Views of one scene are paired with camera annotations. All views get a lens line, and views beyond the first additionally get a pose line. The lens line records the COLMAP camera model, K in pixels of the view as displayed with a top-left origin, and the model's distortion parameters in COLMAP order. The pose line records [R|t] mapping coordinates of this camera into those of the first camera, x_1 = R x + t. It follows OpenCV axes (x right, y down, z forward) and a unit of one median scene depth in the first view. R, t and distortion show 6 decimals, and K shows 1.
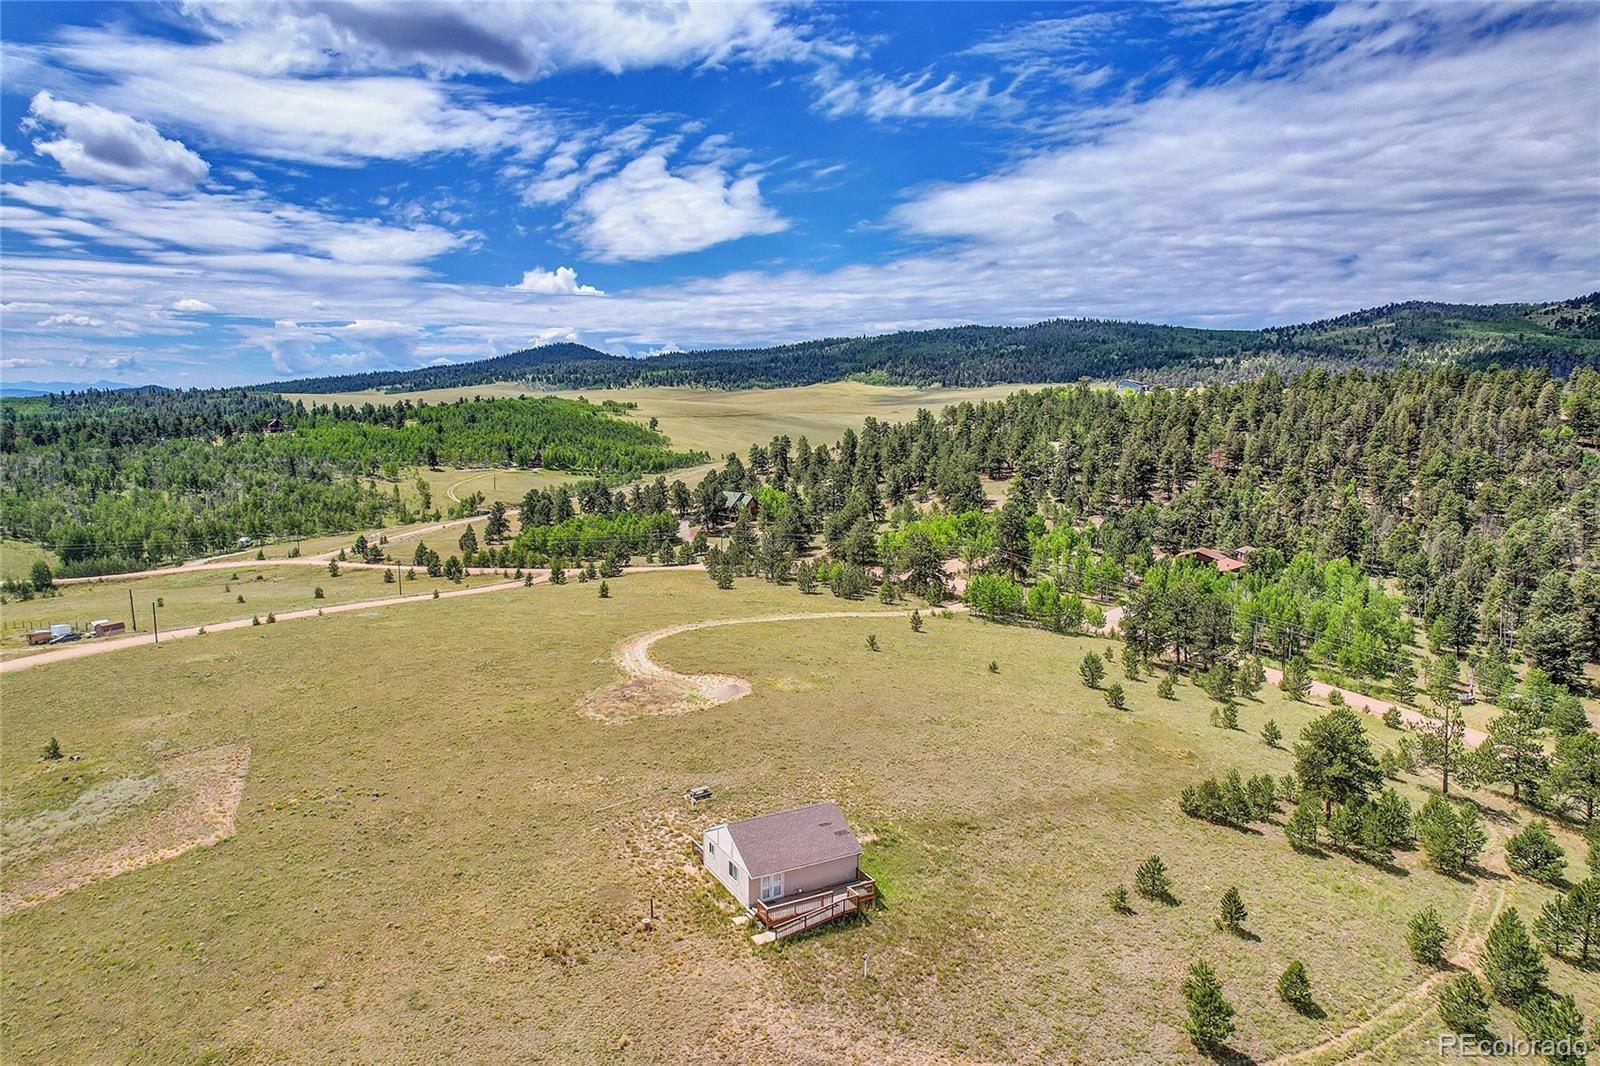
lens RADIAL K [[1024.4, 0, 801.4], [0, 1024.4, 534.6], [0, 0, 1]] dist [-0.070243, 0.066747]
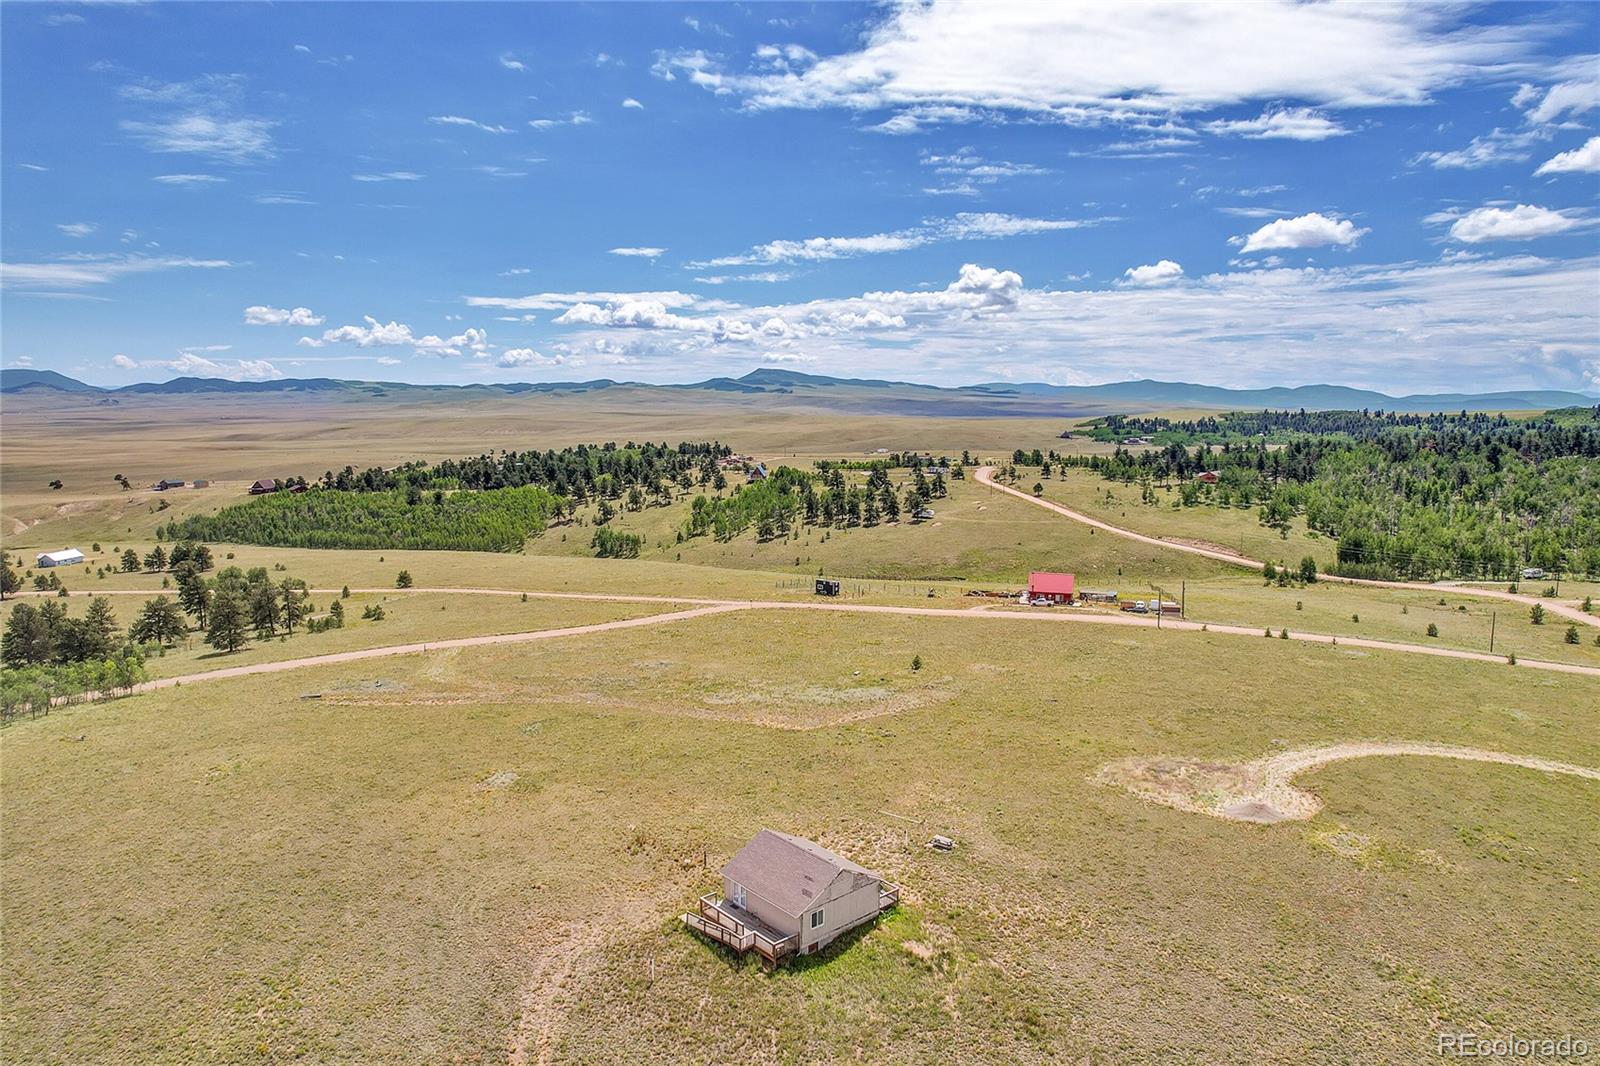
lens RADIAL K [[1024.4, 0, 793.2], [0, 1024.4, 529.0], [0, 0, 1]] dist [-0.070243, 0.066747]
pose [[0.210751, 0.121639, -0.969942, 0.238428], [-0.135341, 0.986303, 0.094284, -0.035025], [0.968126, 0.111403, 0.224327, 0.187428]]
